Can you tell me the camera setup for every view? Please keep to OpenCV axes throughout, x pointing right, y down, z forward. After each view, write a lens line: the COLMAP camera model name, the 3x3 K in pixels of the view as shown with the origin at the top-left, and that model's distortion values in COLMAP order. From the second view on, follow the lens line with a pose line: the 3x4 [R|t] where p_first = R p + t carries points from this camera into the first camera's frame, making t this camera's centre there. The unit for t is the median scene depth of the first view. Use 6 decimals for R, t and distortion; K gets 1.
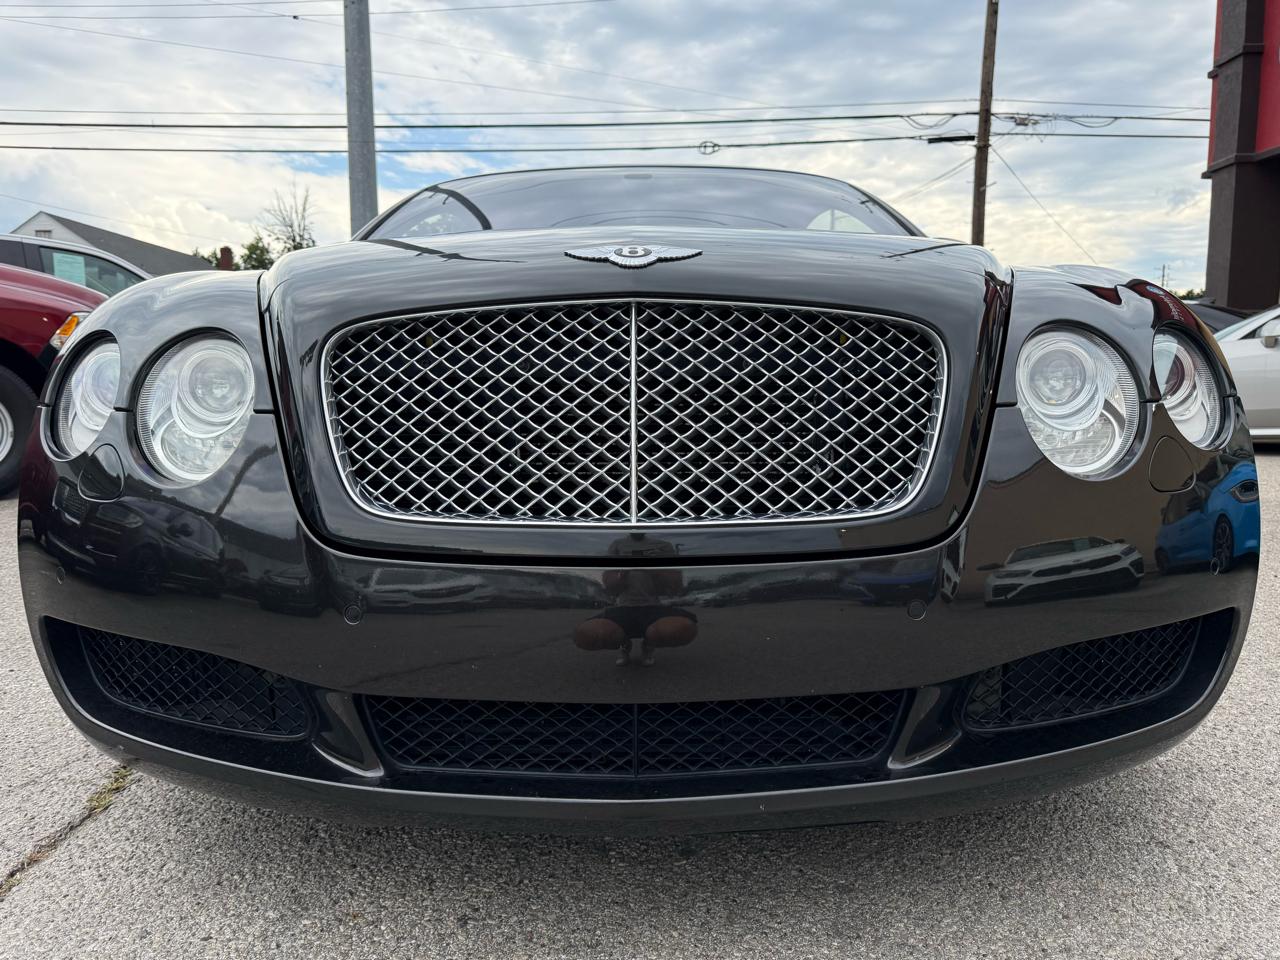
lens RADIAL K [[906.2, 0, 666.3], [0, 906.2, 482.8], [0, 0, 1]] dist [0.052483, -0.067951]
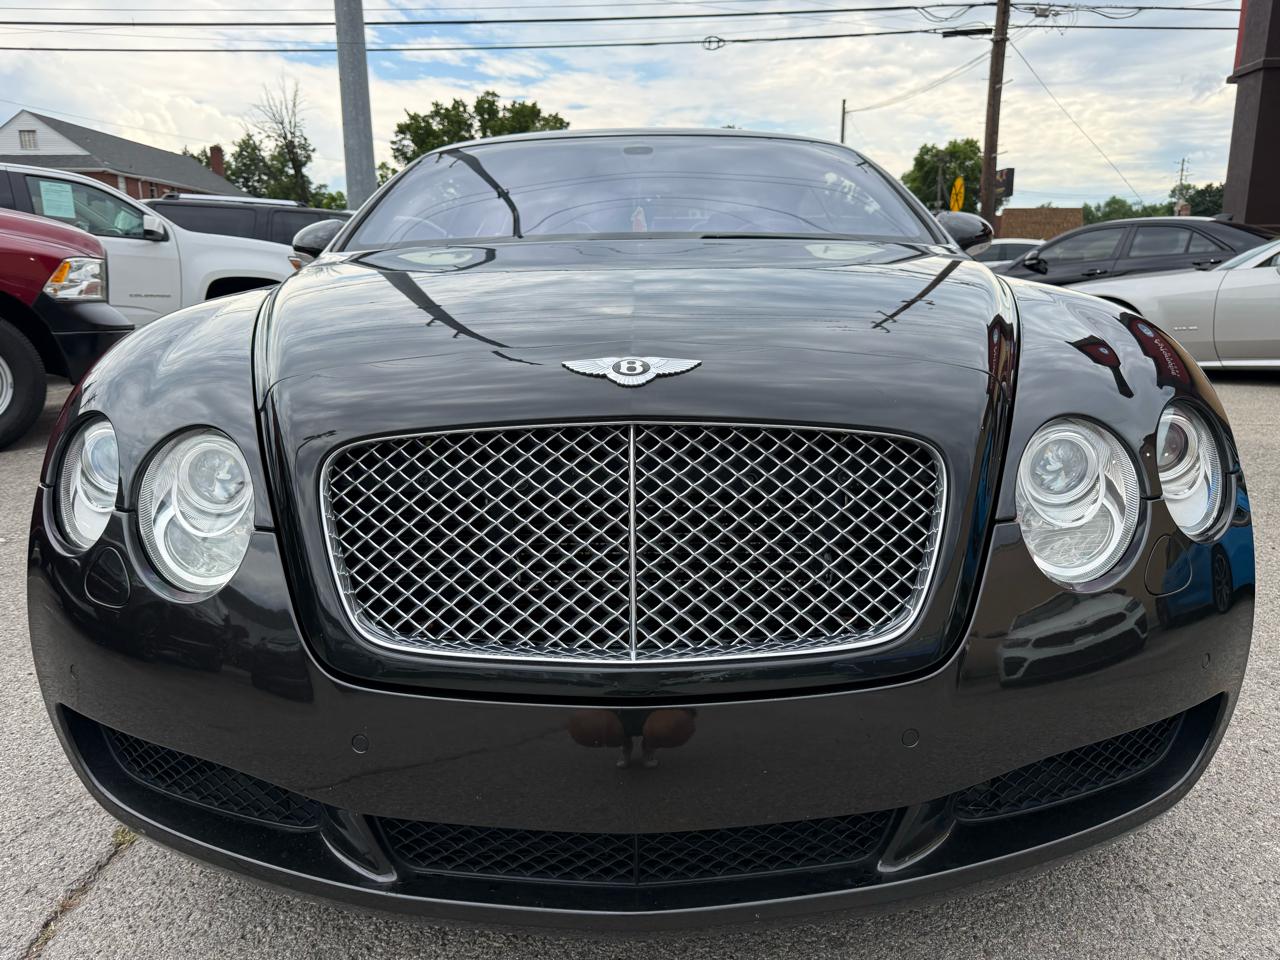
lens RADIAL K [[905.2, 0, 665.7], [0, 905.2, 466.9], [0, 0, 1]] dist [0.055451, -0.066082]
pose [[0.999987, -0.001445, -0.004825, 0.004486], [0.001937, 0.994633, 0.103446, -0.210111], [0.004650, -0.103454, 0.994623, 0.008279]]
